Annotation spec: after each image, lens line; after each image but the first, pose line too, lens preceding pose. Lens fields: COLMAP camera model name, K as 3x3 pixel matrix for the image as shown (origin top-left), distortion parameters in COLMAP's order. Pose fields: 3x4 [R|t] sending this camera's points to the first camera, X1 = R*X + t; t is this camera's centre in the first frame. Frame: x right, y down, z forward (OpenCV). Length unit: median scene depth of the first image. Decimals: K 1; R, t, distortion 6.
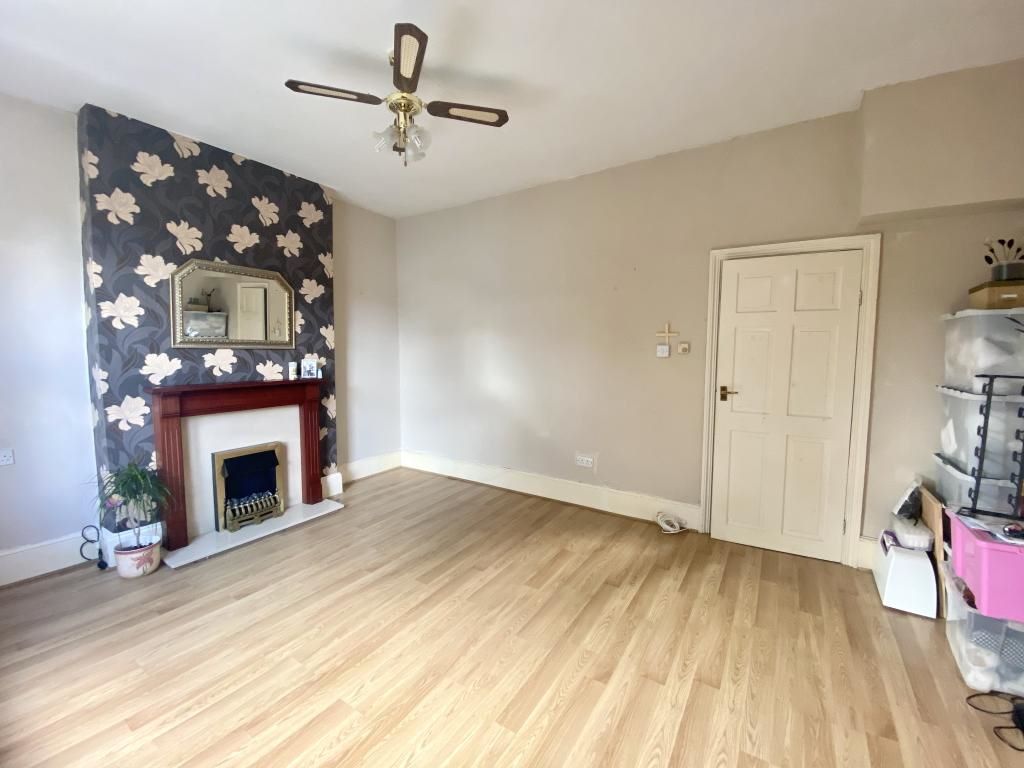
lens RADIAL K [[415.7, 0, 512.2], [0, 415.7, 379.0], [0, 0, 1]] dist [0.039010, -0.027964]
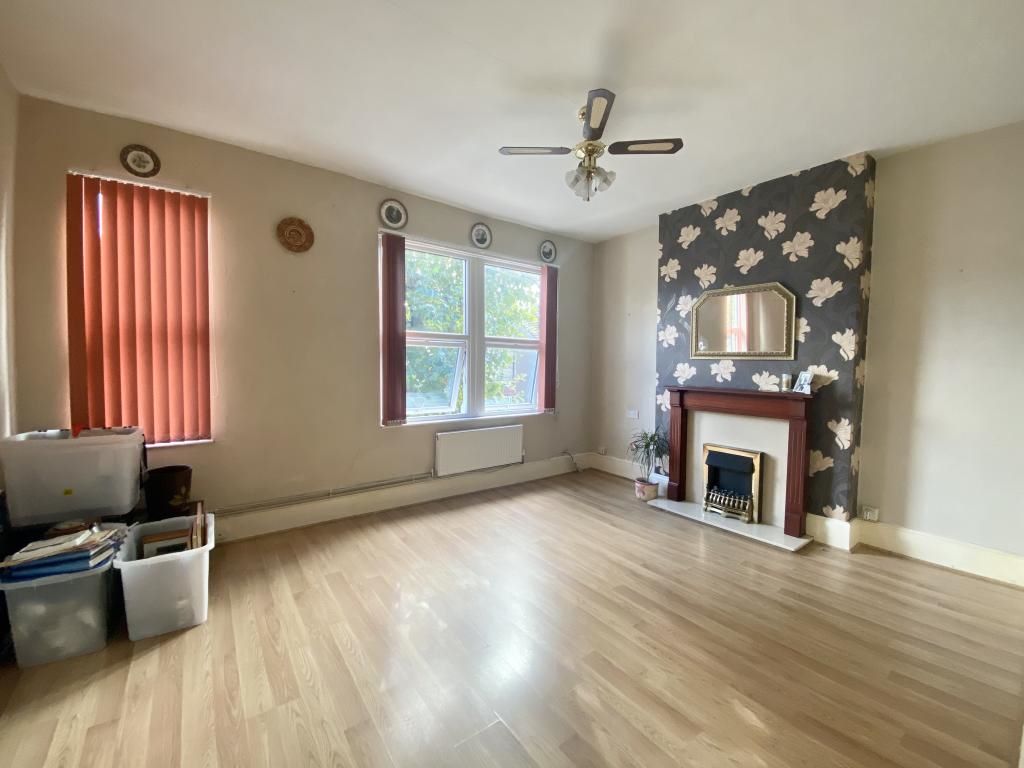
lens RADIAL K [[415.7, 0, 512.2], [0, 415.7, 379.0], [0, 0, 1]] dist [0.039010, -0.027964]
pose [[-0.342923, 0.034739, -0.938721, 0.631737], [-0.078984, 0.994711, 0.065665, -0.047330], [0.936037, 0.096662, -0.338365, 0.835696]]
